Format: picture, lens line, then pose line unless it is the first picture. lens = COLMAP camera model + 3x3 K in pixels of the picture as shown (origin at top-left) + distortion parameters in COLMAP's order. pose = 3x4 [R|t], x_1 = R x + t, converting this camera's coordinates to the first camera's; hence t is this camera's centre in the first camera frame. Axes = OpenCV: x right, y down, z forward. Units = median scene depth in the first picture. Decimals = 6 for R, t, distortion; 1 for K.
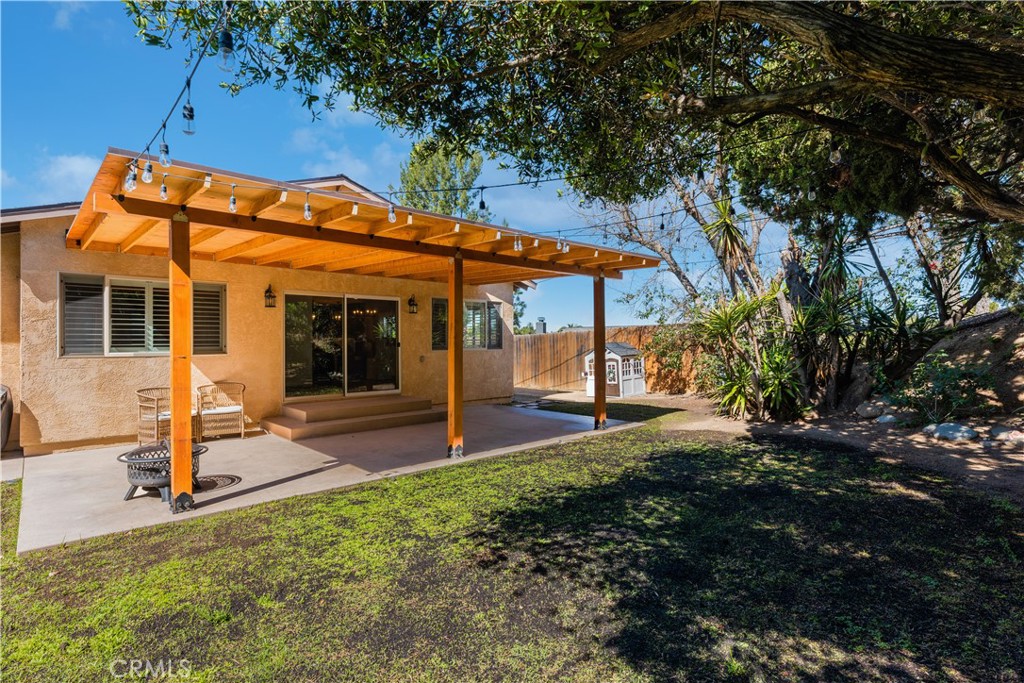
lens RADIAL K [[525.6, 0, 515.7], [0, 525.6, 350.2], [0, 0, 1]] dist [0.004241, -0.000112]
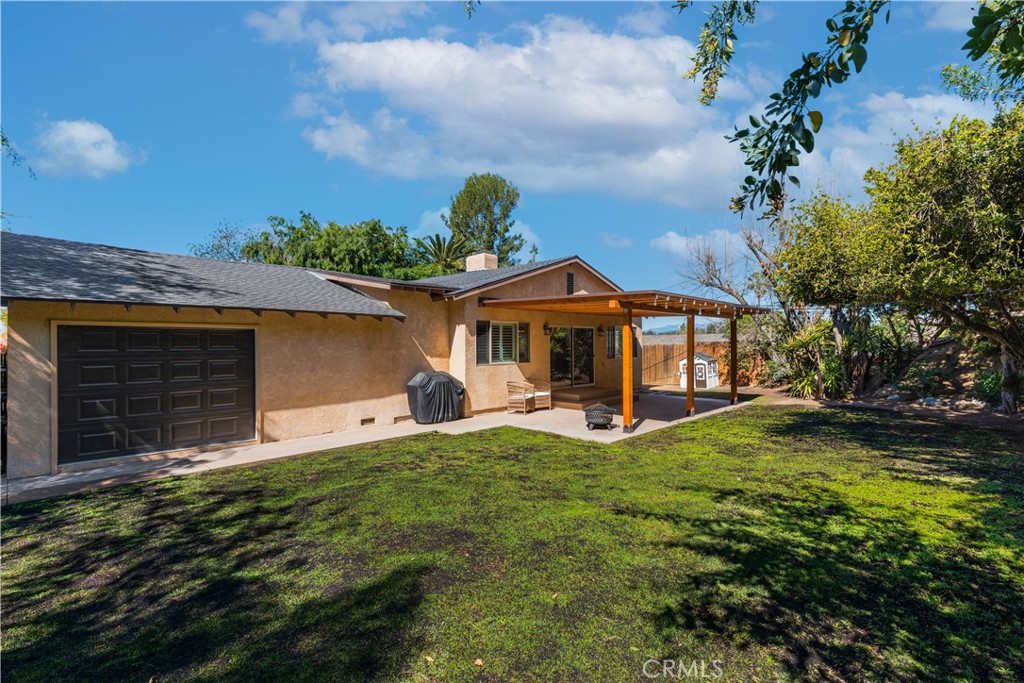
lens RADIAL K [[503.7, 0, 512.0], [0, 503.7, 341.5], [0, 0, 1]] dist [0.013649, -0.000368]
pose [[0.997817, 0.001327, 0.066026, -0.818522], [-0.000165, 0.999845, -0.017601, -0.037722], [-0.066039, 0.017551, 0.997663, -0.757949]]
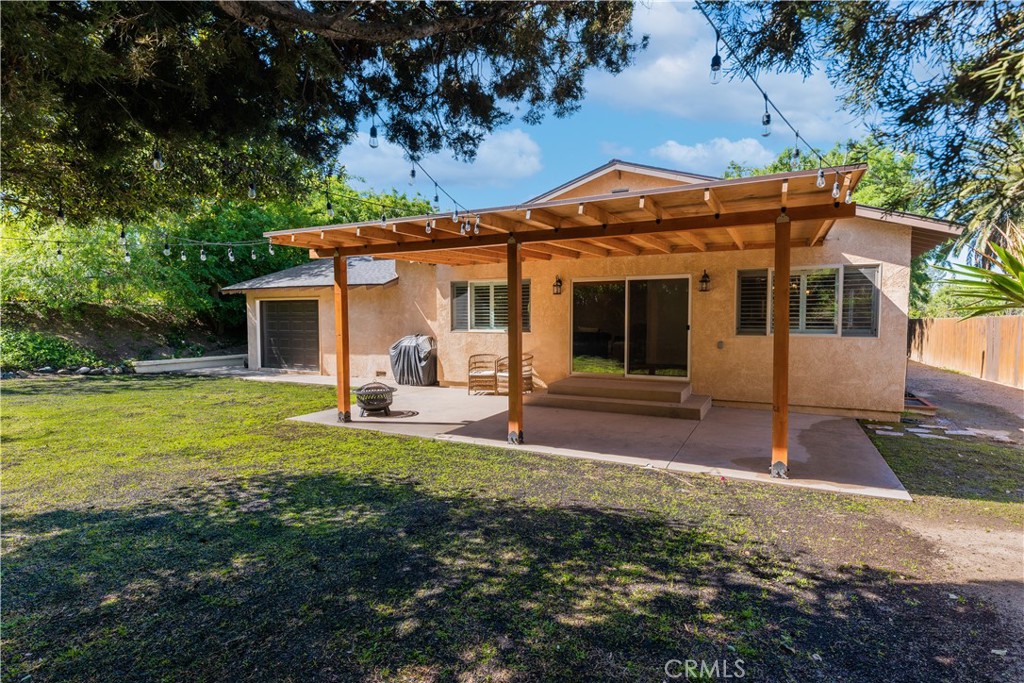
lens RADIAL K [[525.6, 0, 515.7], [0, 525.6, 350.2], [0, 0, 1]] dist [0.004241, -0.000112]
pose [[0.315933, 0.062616, -0.946713, 0.760608], [-0.015552, 0.998028, 0.060820, -0.031188], [0.948654, -0.004492, 0.316284, 0.631419]]
